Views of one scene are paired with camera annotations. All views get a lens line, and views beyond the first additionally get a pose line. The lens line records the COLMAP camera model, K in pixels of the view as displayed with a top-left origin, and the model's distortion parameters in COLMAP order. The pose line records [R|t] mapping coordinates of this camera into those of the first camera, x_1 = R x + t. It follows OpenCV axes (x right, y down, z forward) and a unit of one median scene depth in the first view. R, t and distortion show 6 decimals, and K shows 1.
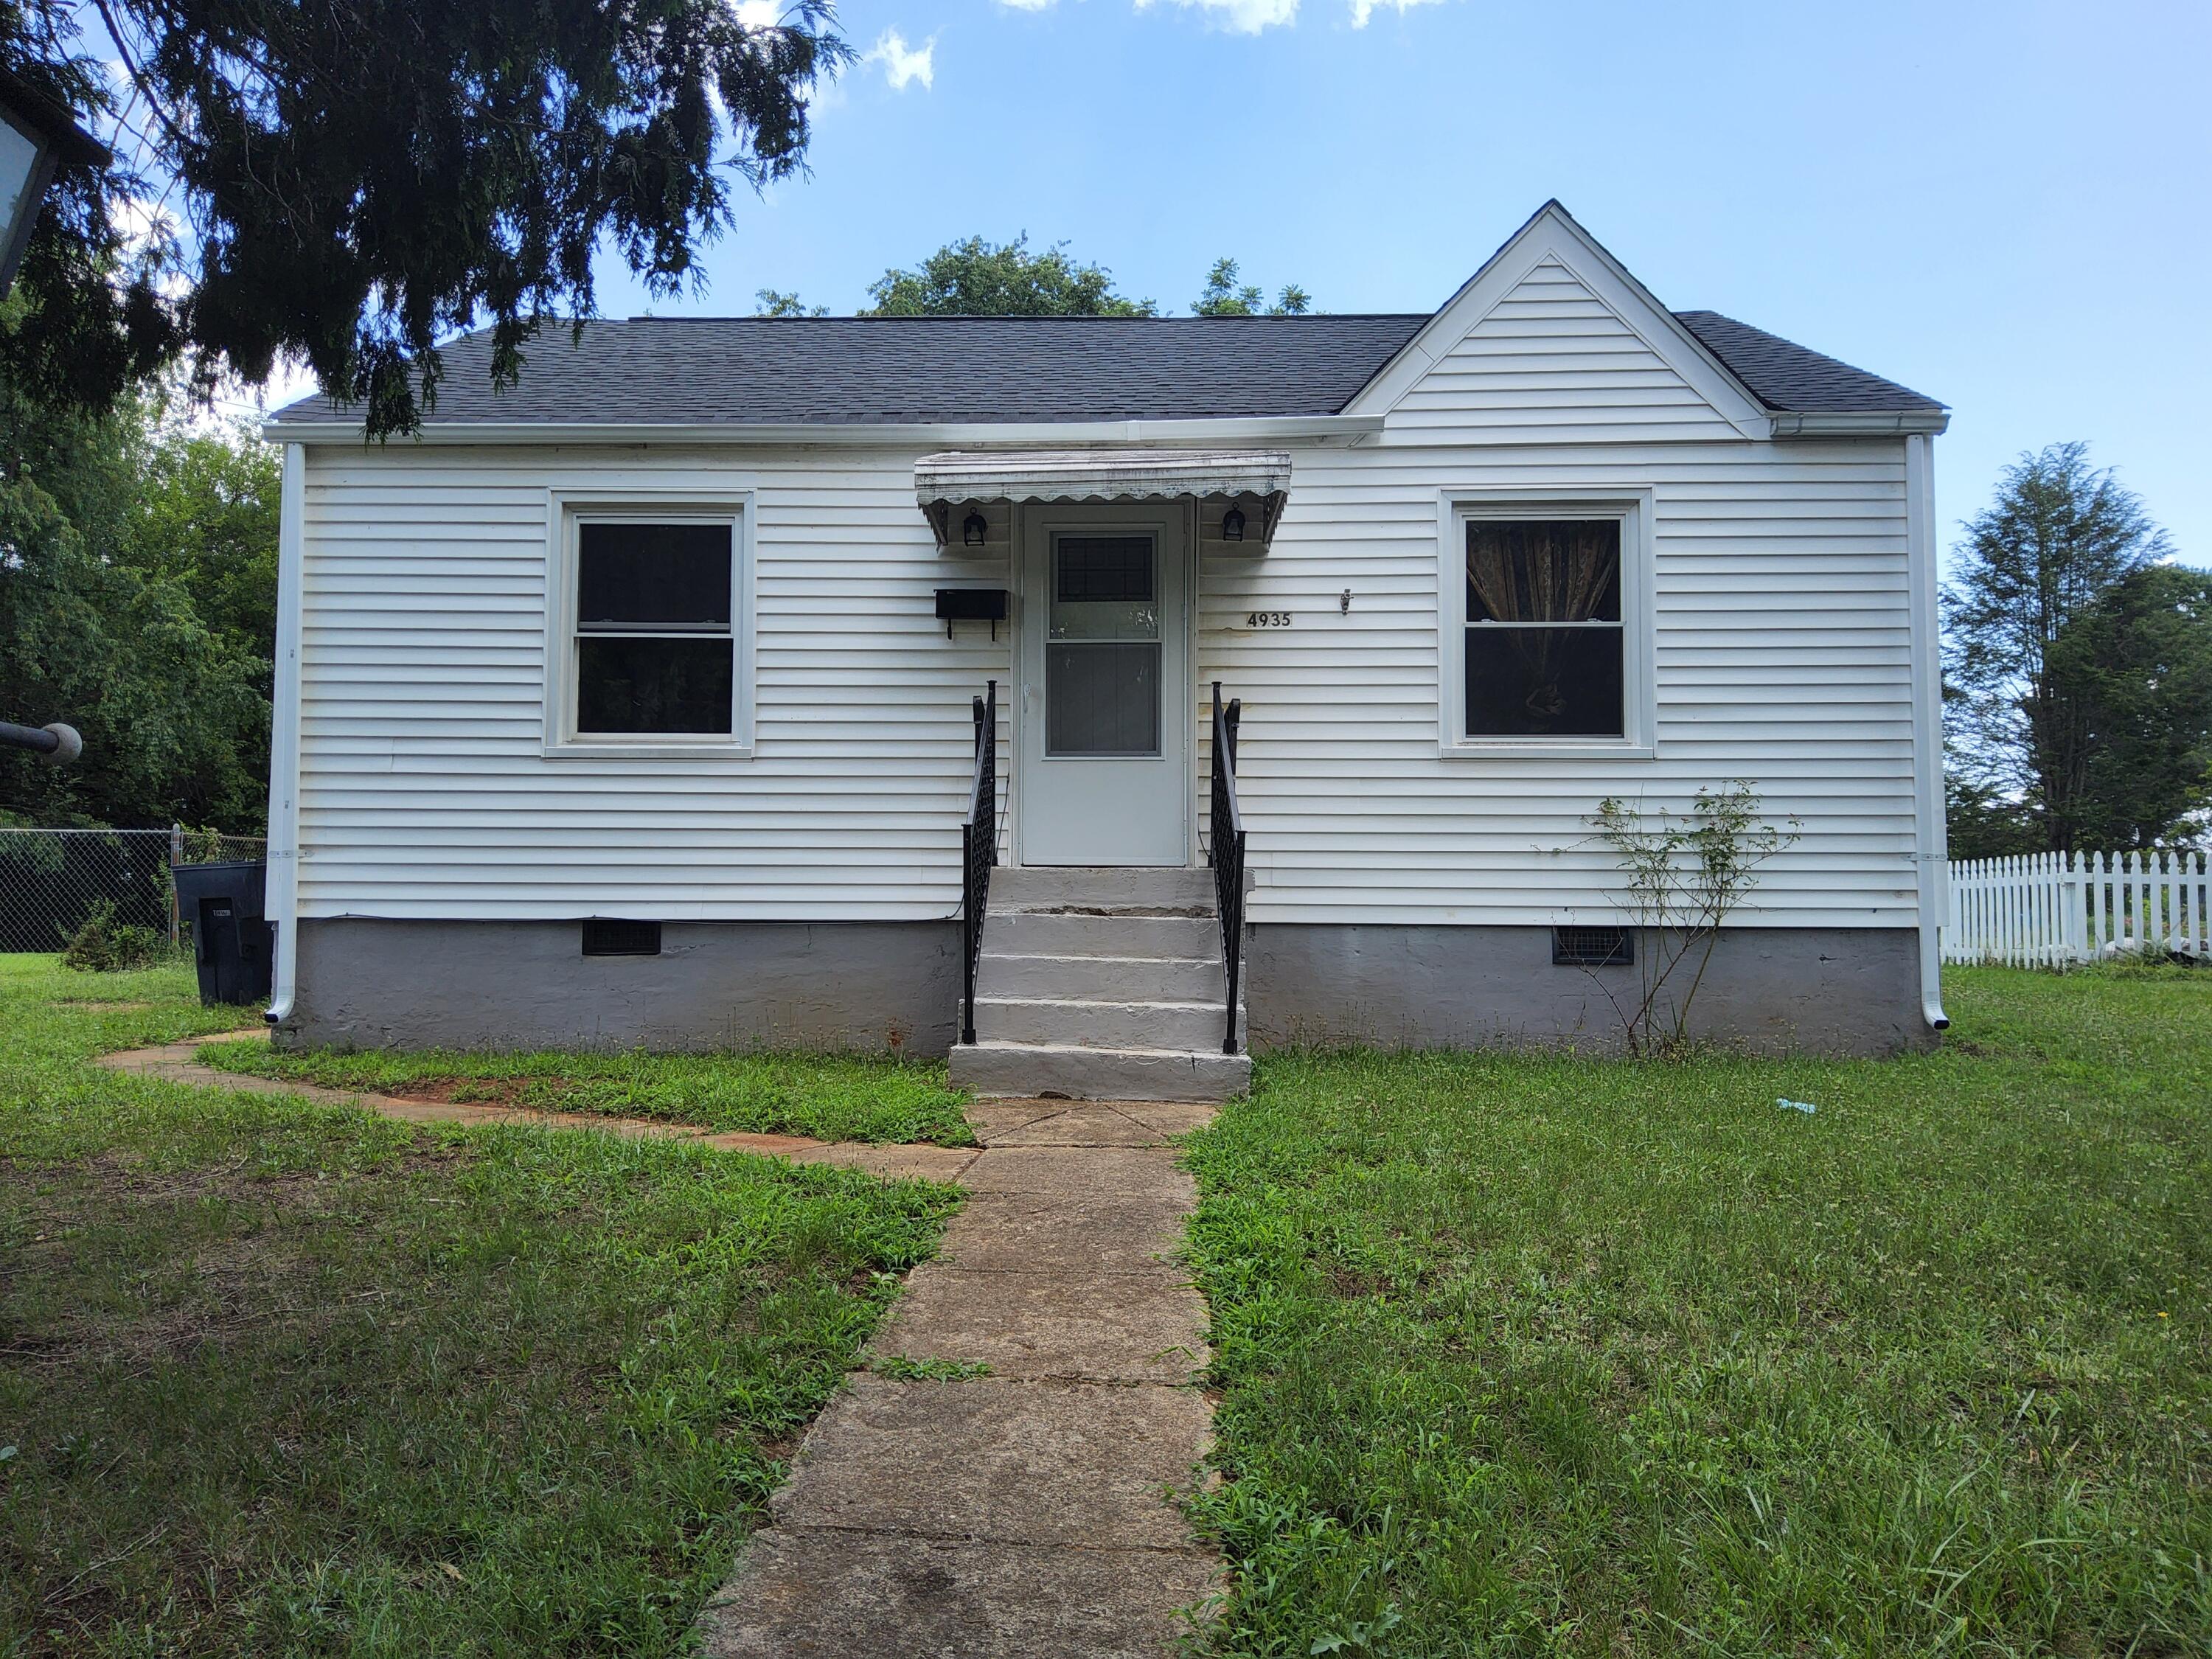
lens RADIAL K [[1679.5, 0, 1101.7], [0, 1679.5, 828.7], [0, 0, 1]] dist [0.031443, -0.004055]
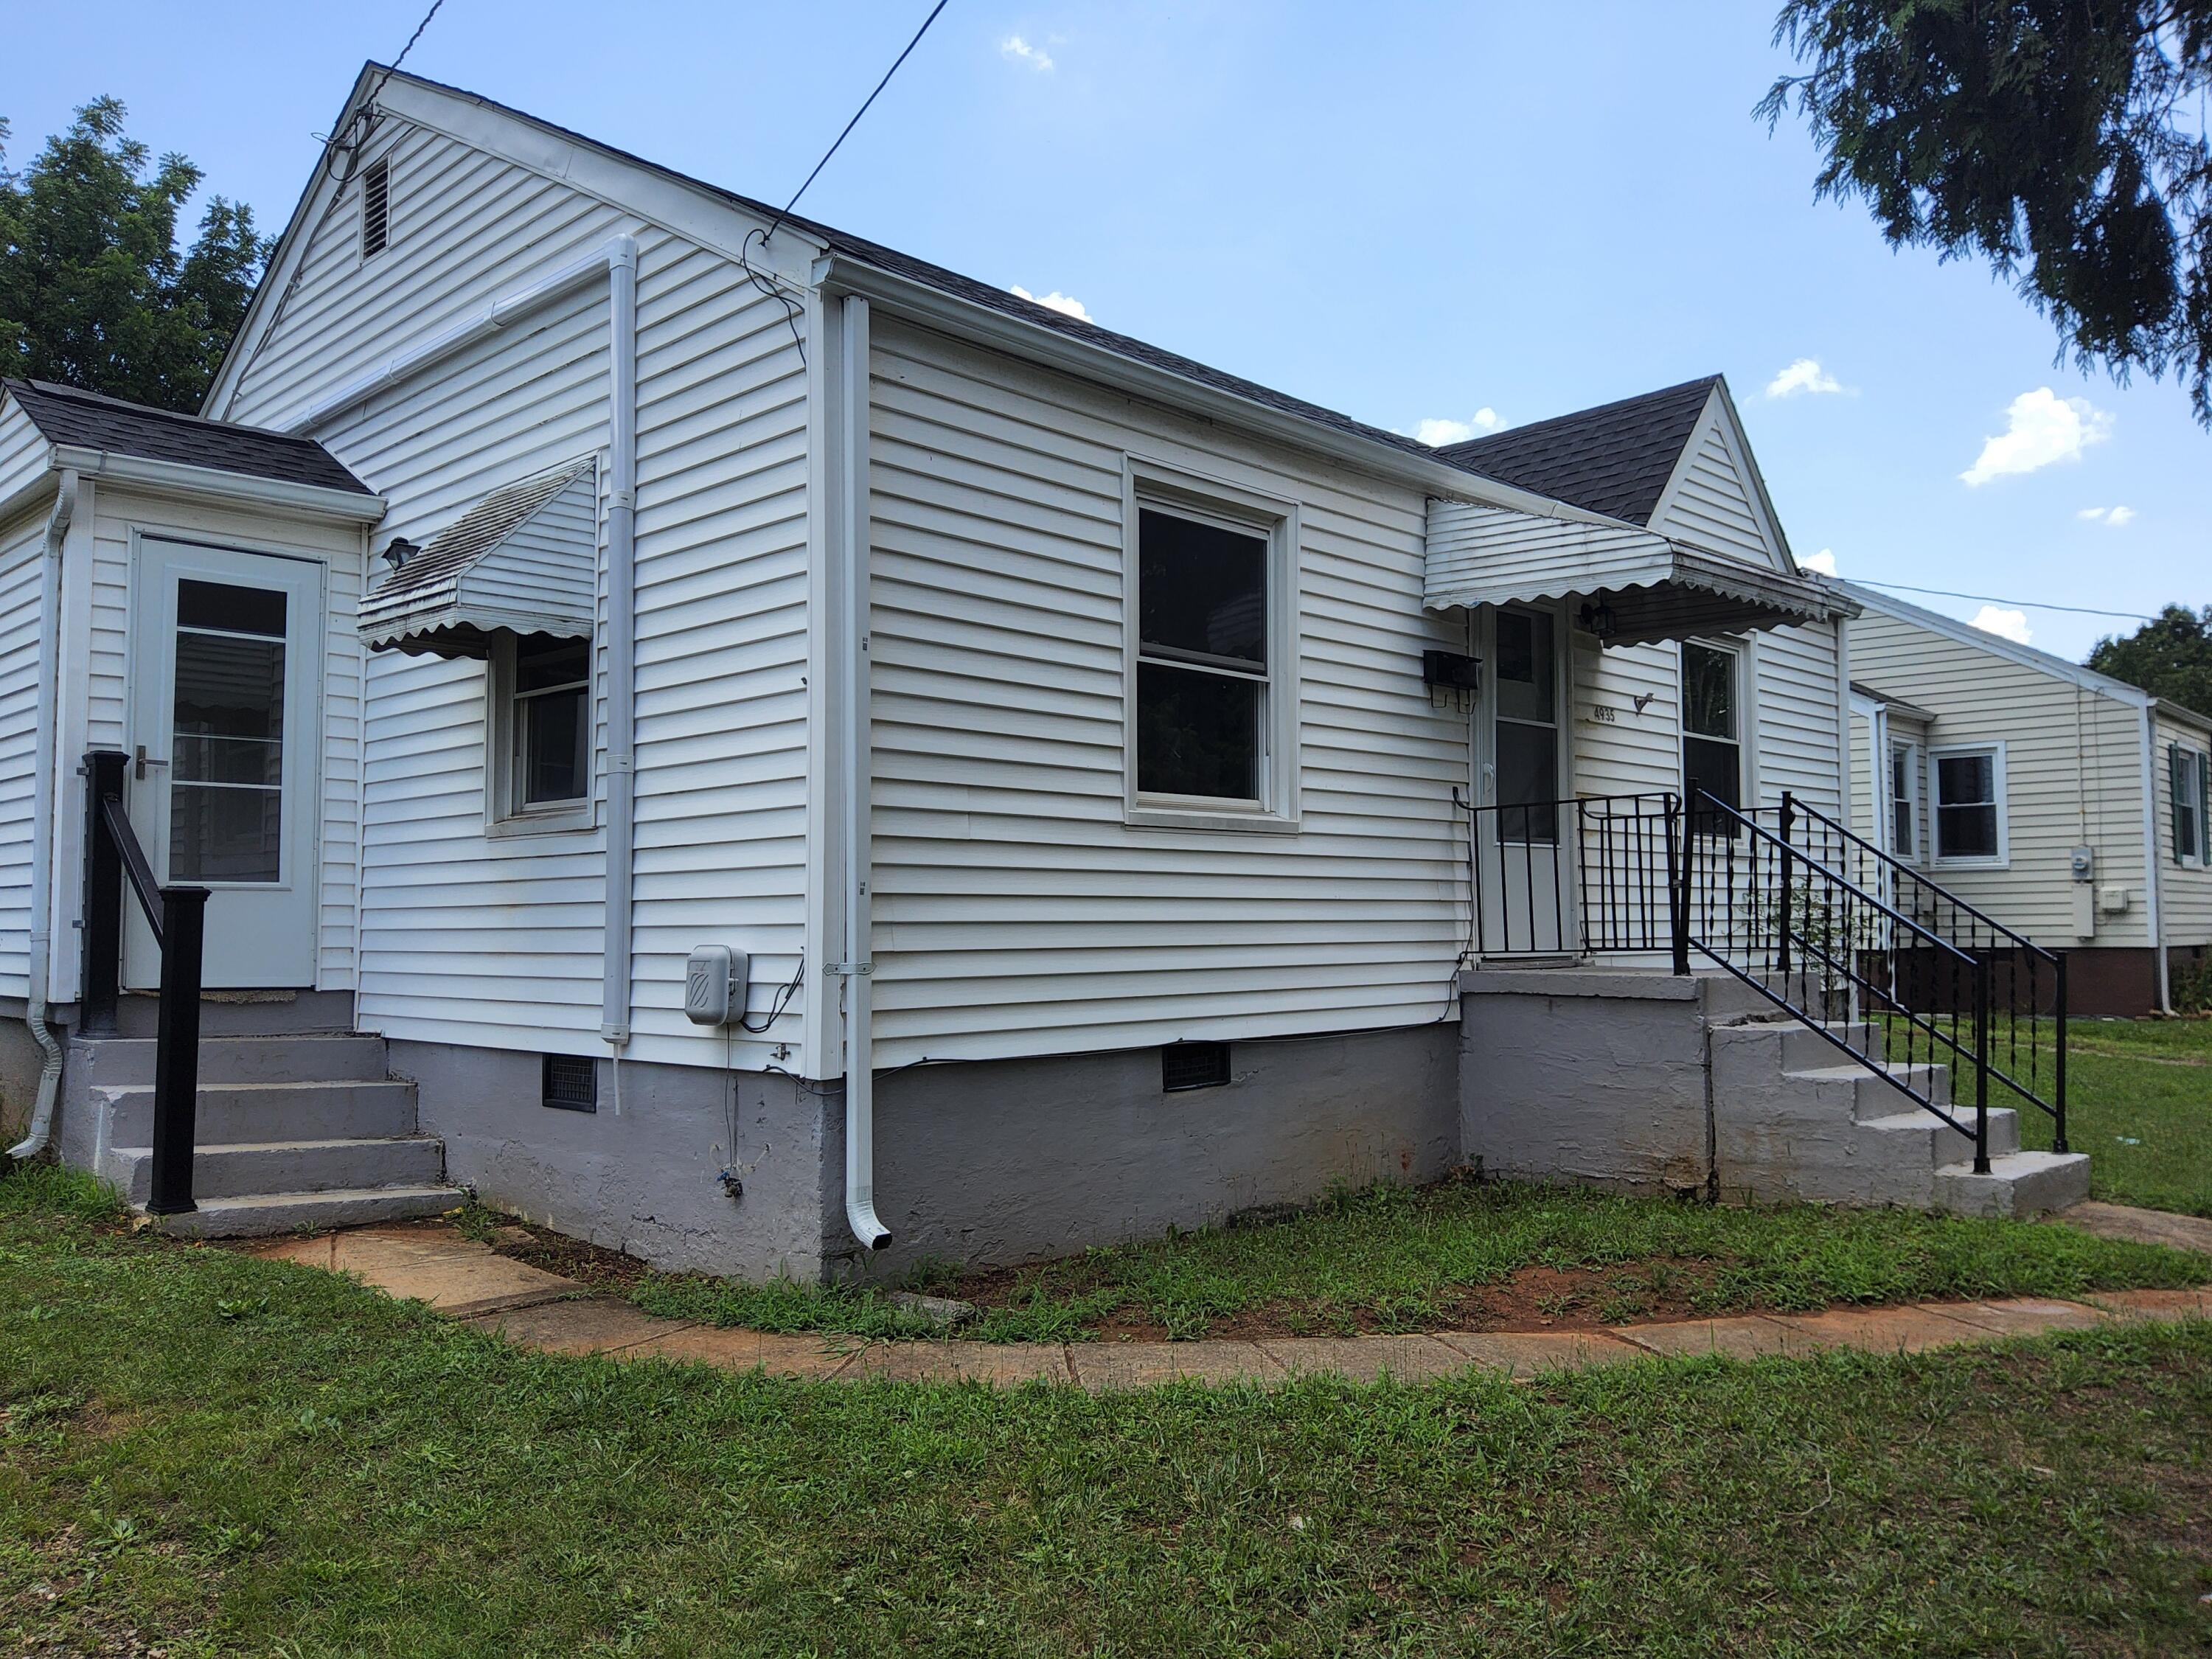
lens RADIAL K [[1679.5, 0, 1102.8], [0, 1679.5, 828.5], [0, 0, 1]] dist [0.031443, -0.004055]
pose [[0.704632, 0.033061, 0.708803, -0.843993], [-0.040824, 0.999148, -0.006021, -0.035498], [-0.708398, -0.024693, 0.705381, 0.489574]]
